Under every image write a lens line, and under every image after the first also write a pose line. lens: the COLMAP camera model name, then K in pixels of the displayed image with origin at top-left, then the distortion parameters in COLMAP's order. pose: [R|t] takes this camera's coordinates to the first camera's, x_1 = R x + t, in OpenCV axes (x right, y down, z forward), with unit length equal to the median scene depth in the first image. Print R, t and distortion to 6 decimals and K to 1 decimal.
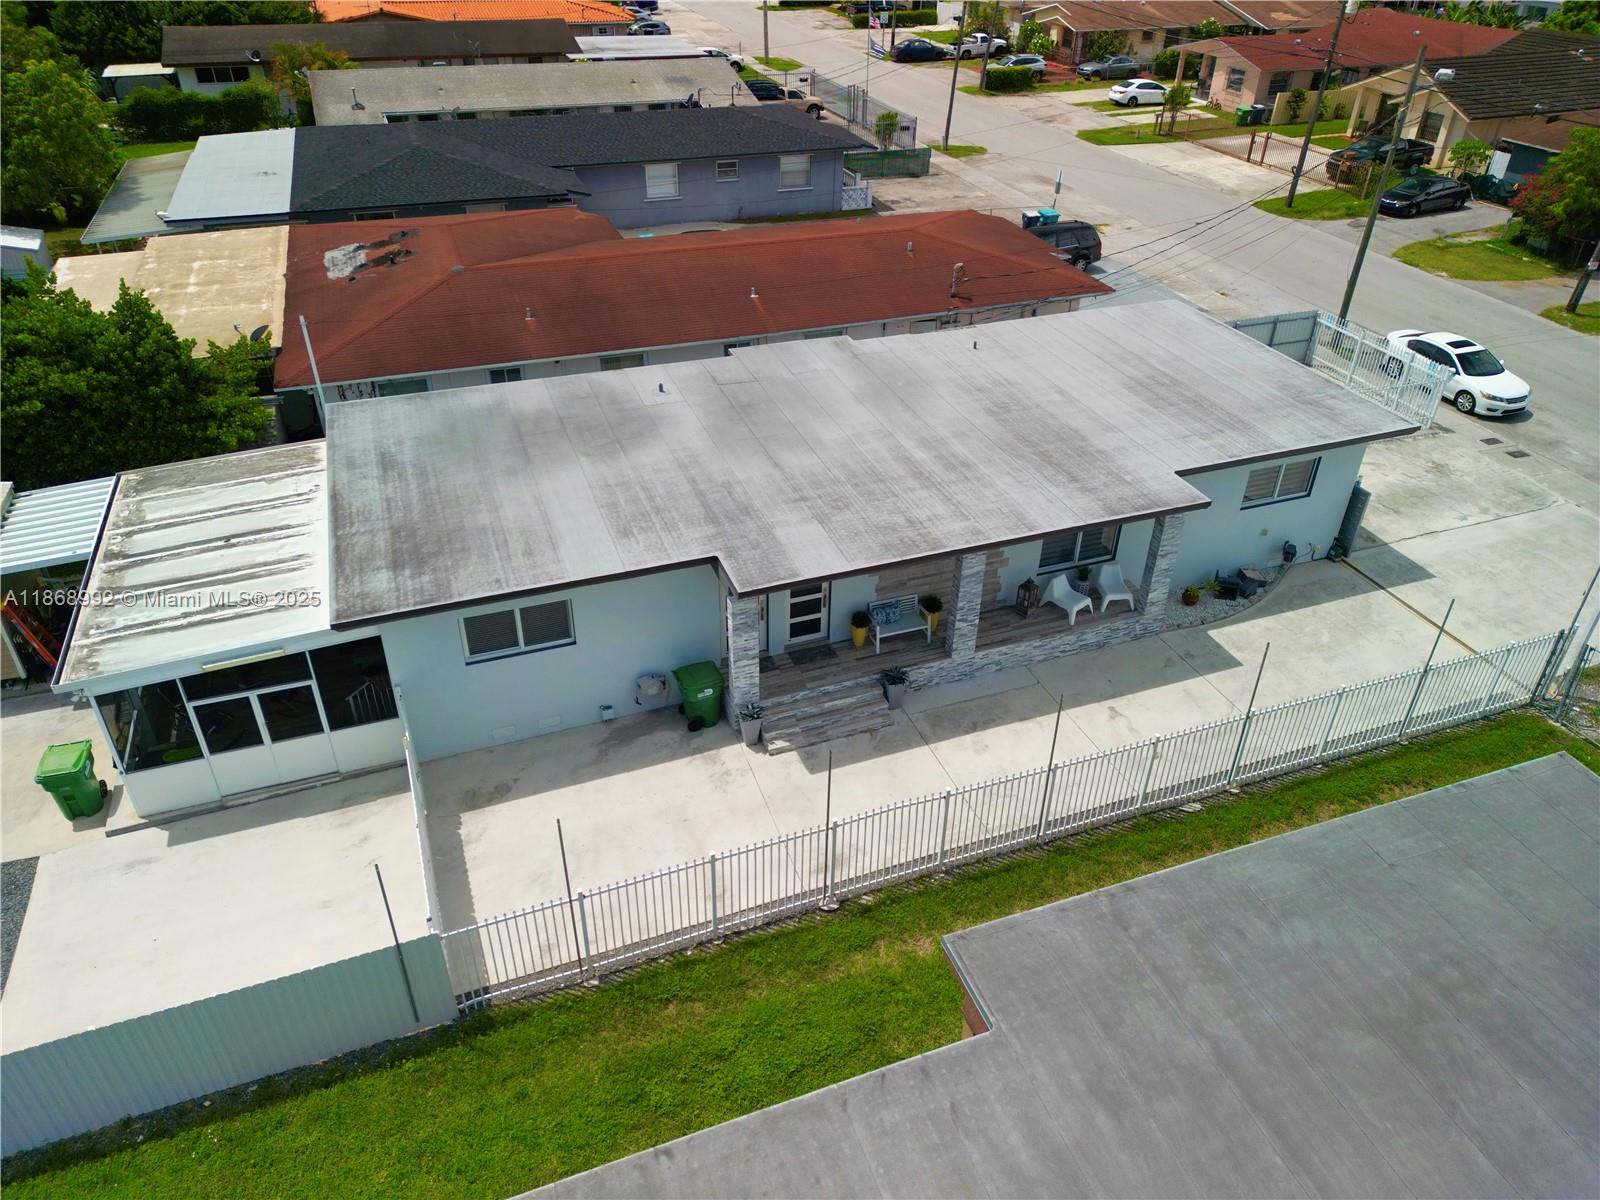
lens RADIAL K [[1123.3, 0, 811.2], [0, 1123.3, 593.1], [0, 0, 1]] dist [0.063398, -0.053692]
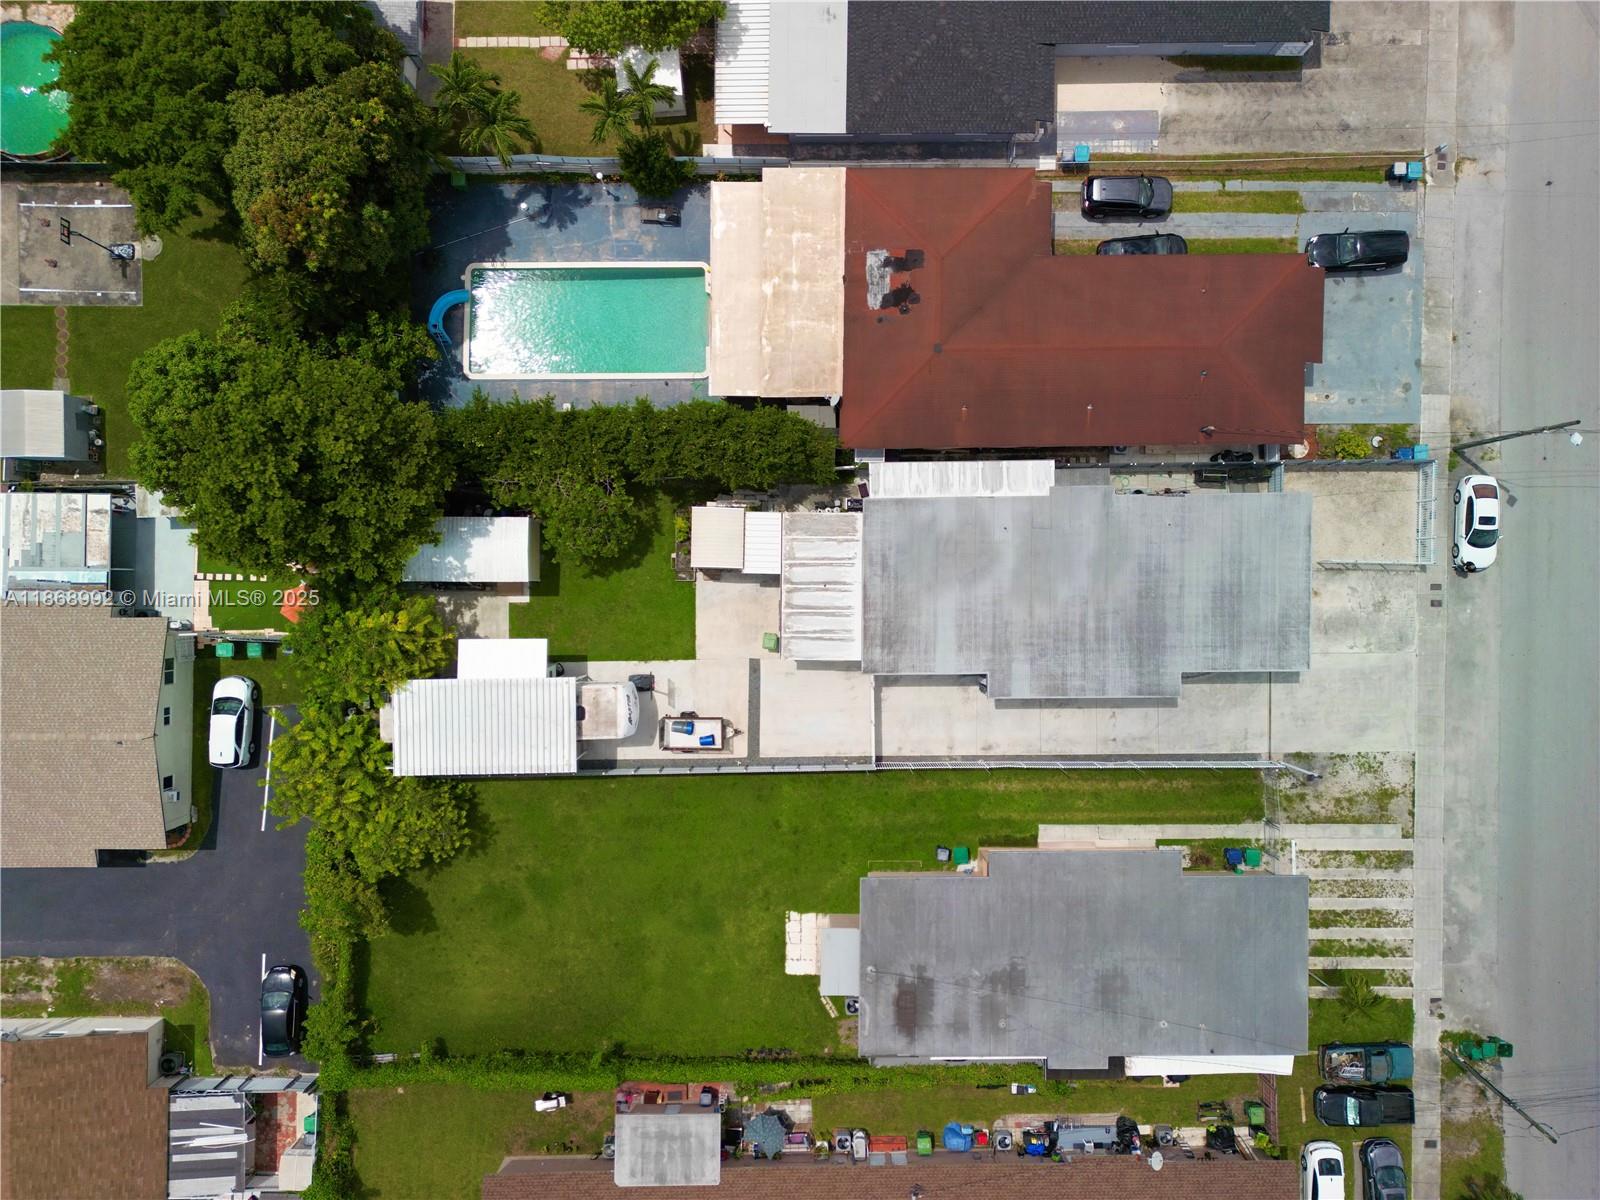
lens RADIAL K [[1123.3, 0, 806.4], [0, 1123.3, 596.7], [0, 0, 1]] dist [0.063398, -0.053692]
pose [[0.936334, 0.351097, -0.003022, -0.365357], [-0.189550, 0.512714, 0.837374, -1.545497], [0.295549, -0.783489, 0.546622, -0.340814]]
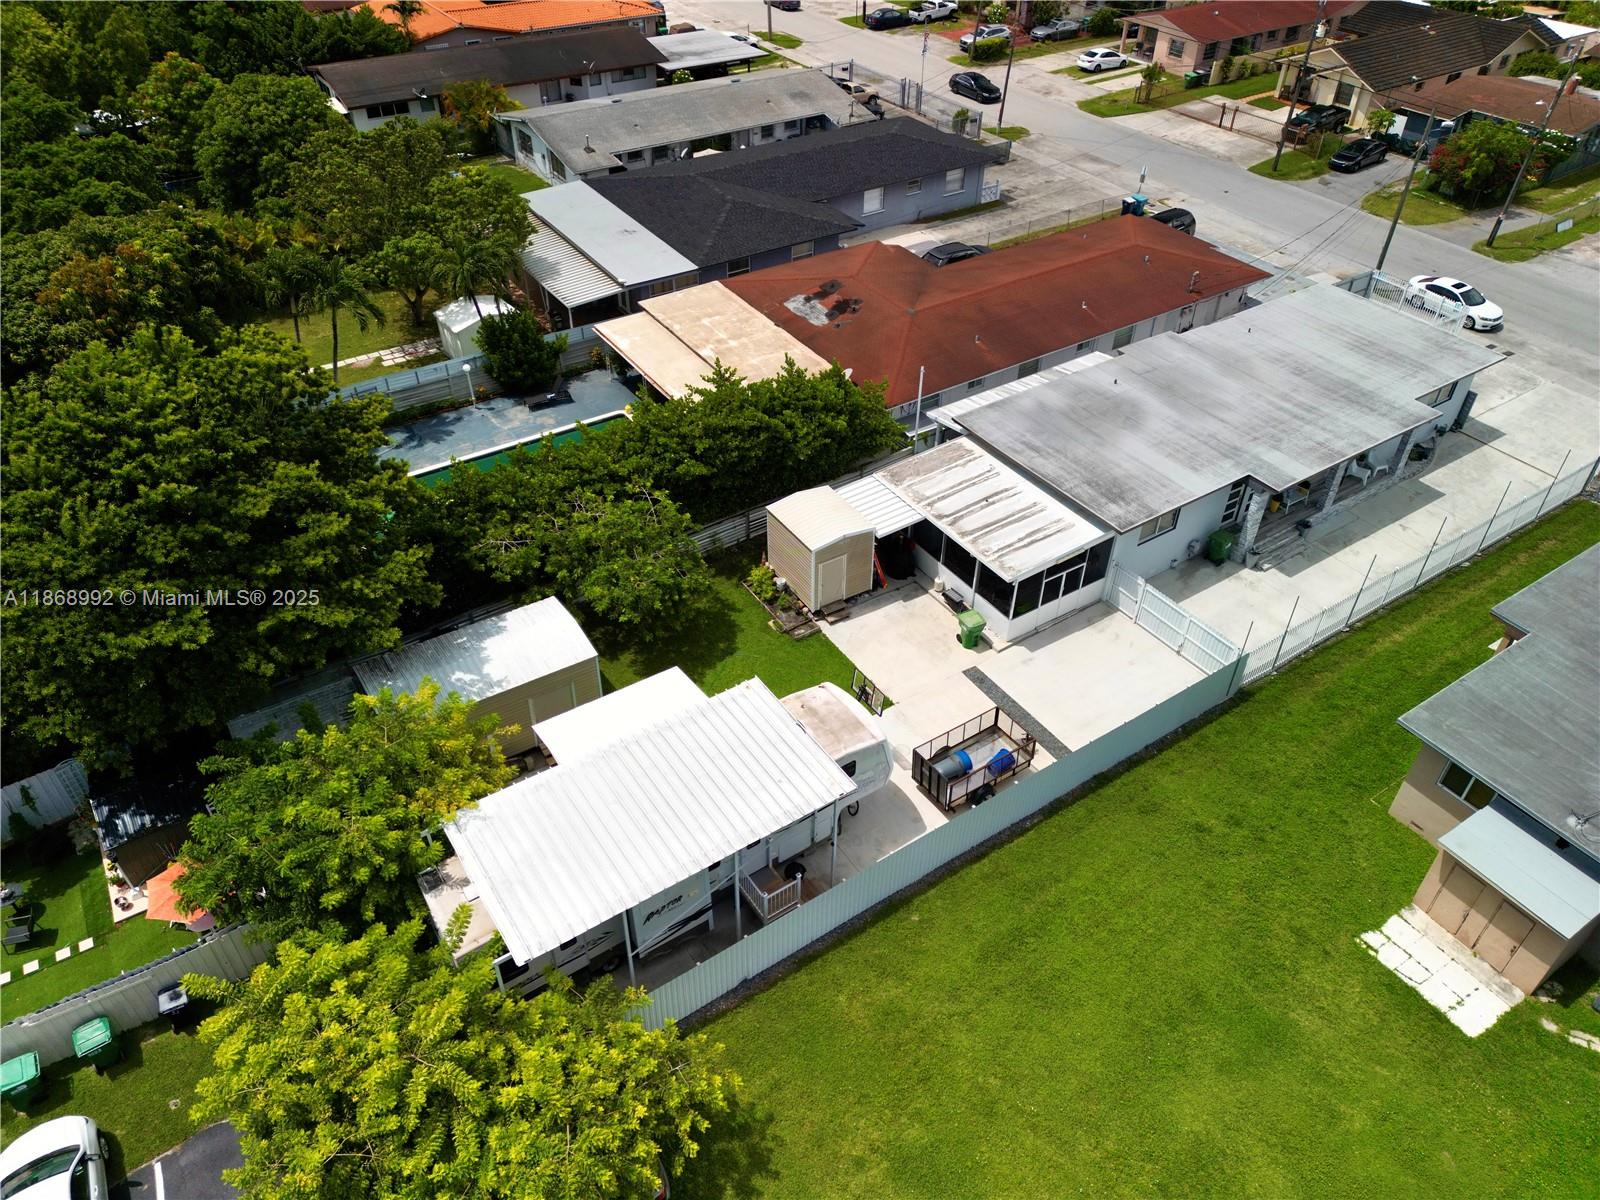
lens RADIAL K [[1123.3, 0, 809.1], [0, 1123.3, 594.7], [0, 0, 1]] dist [0.063398, -0.053692]
pose [[0.974122, -0.146960, 0.171726, -0.780599], [0.128425, 0.985085, 0.114521, -0.098443], [-0.185995, -0.089504, 0.978466, -0.539951]]
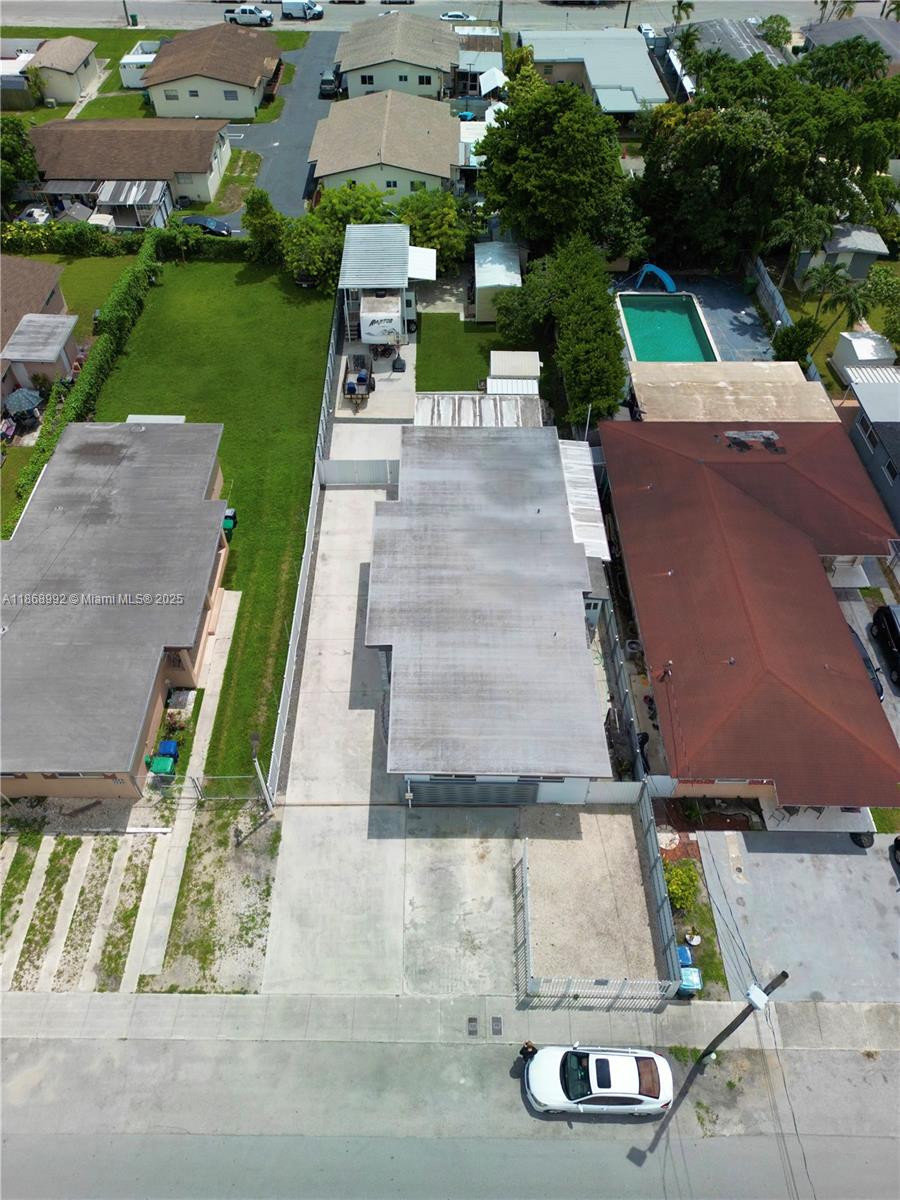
lens RADIAL K [[842.5, 0, 438.2], [0, 842.5, 593.2], [0, 0, 1]] dist [0.063398, -0.053692]
pose [[-0.356518, 0.688879, -0.631143, 0.924967], [-0.516405, 0.417669, 0.747582, -1.051672], [0.778602, 0.592452, 0.206834, 0.489242]]
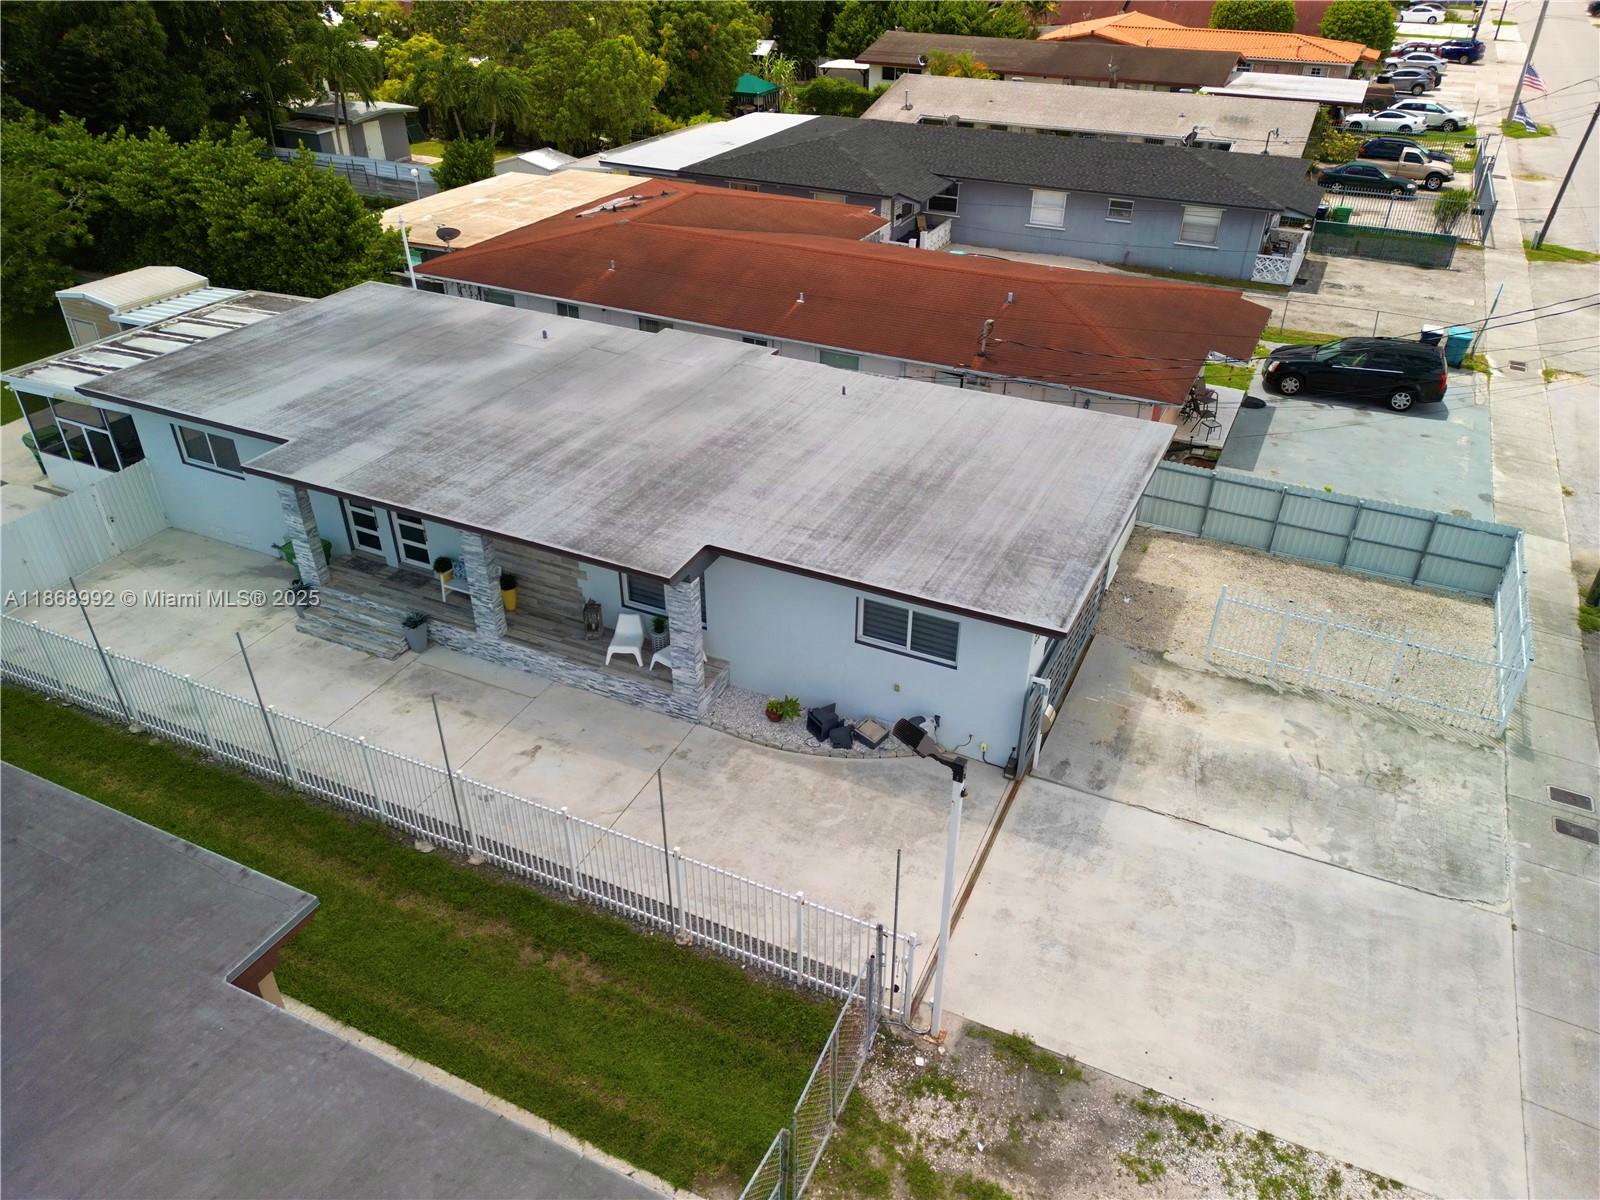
lens RADIAL K [[1123.3, 0, 806.9], [0, 1123.3, 598.0], [0, 0, 1]] dist [0.063398, -0.053692]
pose [[0.693986, 0.379026, -0.612146, 0.674017], [-0.393660, 0.911629, 0.118168, -0.148326], [0.602839, 0.158970, 0.781866, 0.275916]]
